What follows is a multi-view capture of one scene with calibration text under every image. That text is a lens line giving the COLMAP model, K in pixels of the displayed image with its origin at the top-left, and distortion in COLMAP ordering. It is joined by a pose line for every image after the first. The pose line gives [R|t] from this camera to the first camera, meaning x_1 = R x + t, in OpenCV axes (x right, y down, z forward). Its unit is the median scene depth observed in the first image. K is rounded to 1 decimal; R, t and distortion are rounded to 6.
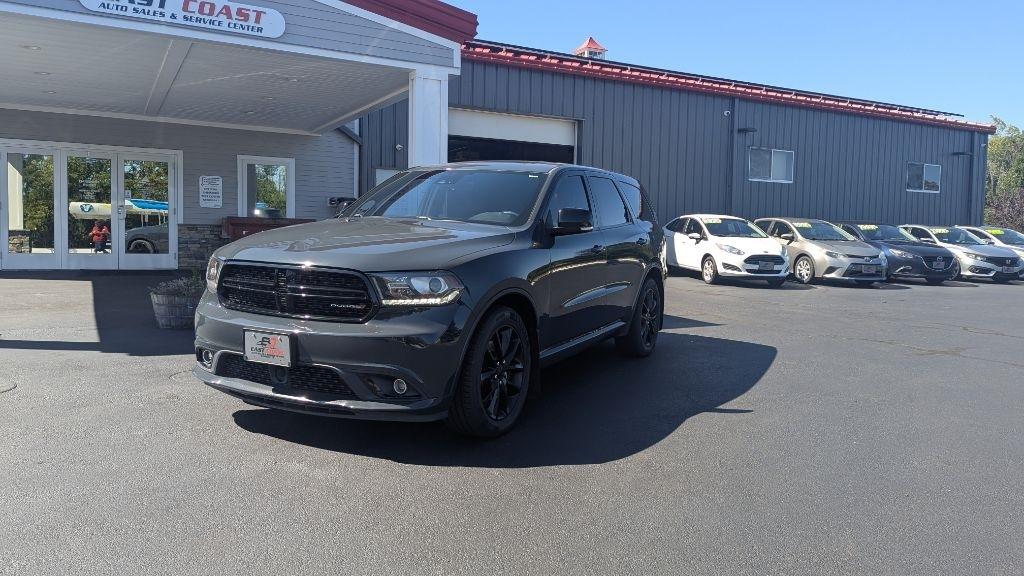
lens RADIAL K [[725.2, 0, 510.6], [0, 725.2, 282.1], [0, 0, 1]] dist [0.063653, -0.061879]
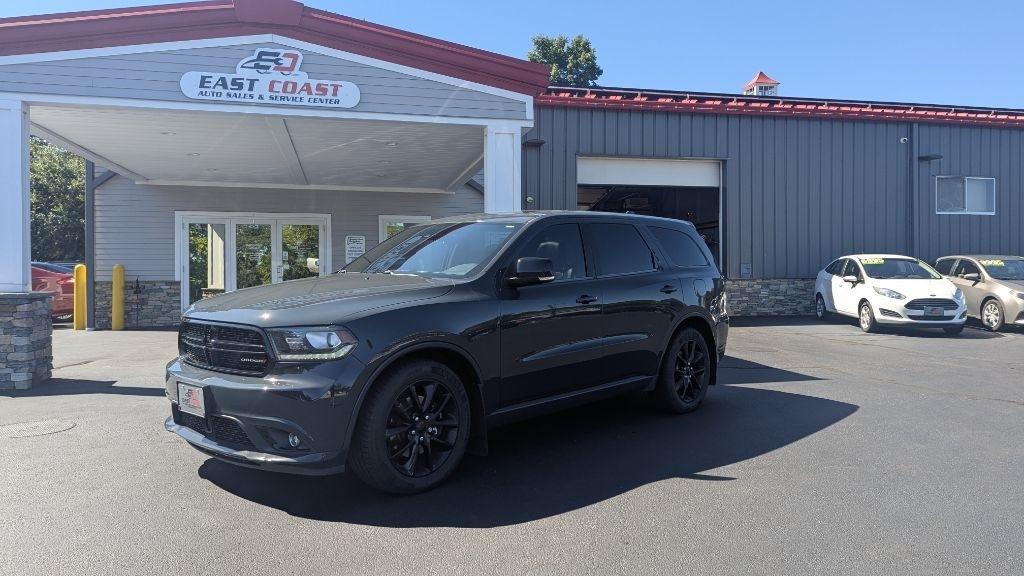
lens RADIAL K [[725.2, 0, 520.0], [0, 725.2, 298.2], [0, 0, 1]] dist [0.063653, -0.061879]
pose [[0.963701, -0.017824, -0.266390, 0.118739], [0.006214, 0.998996, -0.044362, -0.002034], [0.266913, 0.041096, 0.962844, 0.024572]]
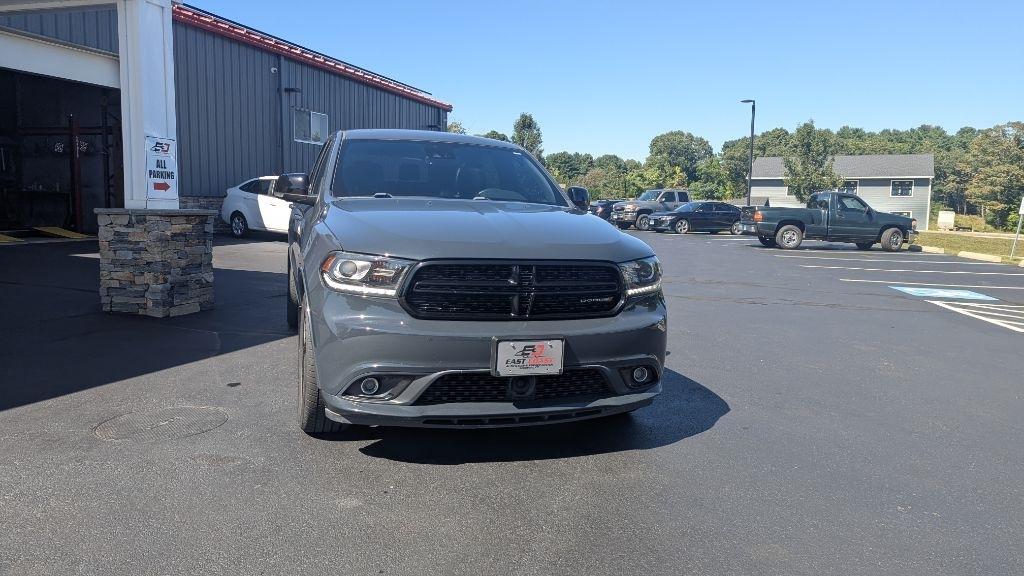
lens RADIAL K [[725.2, 0, 507.7], [0, 725.2, 278.5], [0, 0, 1]] dist [0.063653, -0.061879]
pose [[0.716516, -0.084409, 0.692445, -0.266178], [0.045502, 0.996193, 0.074352, -0.019467], [-0.696085, -0.021767, 0.717629, 0.113646]]
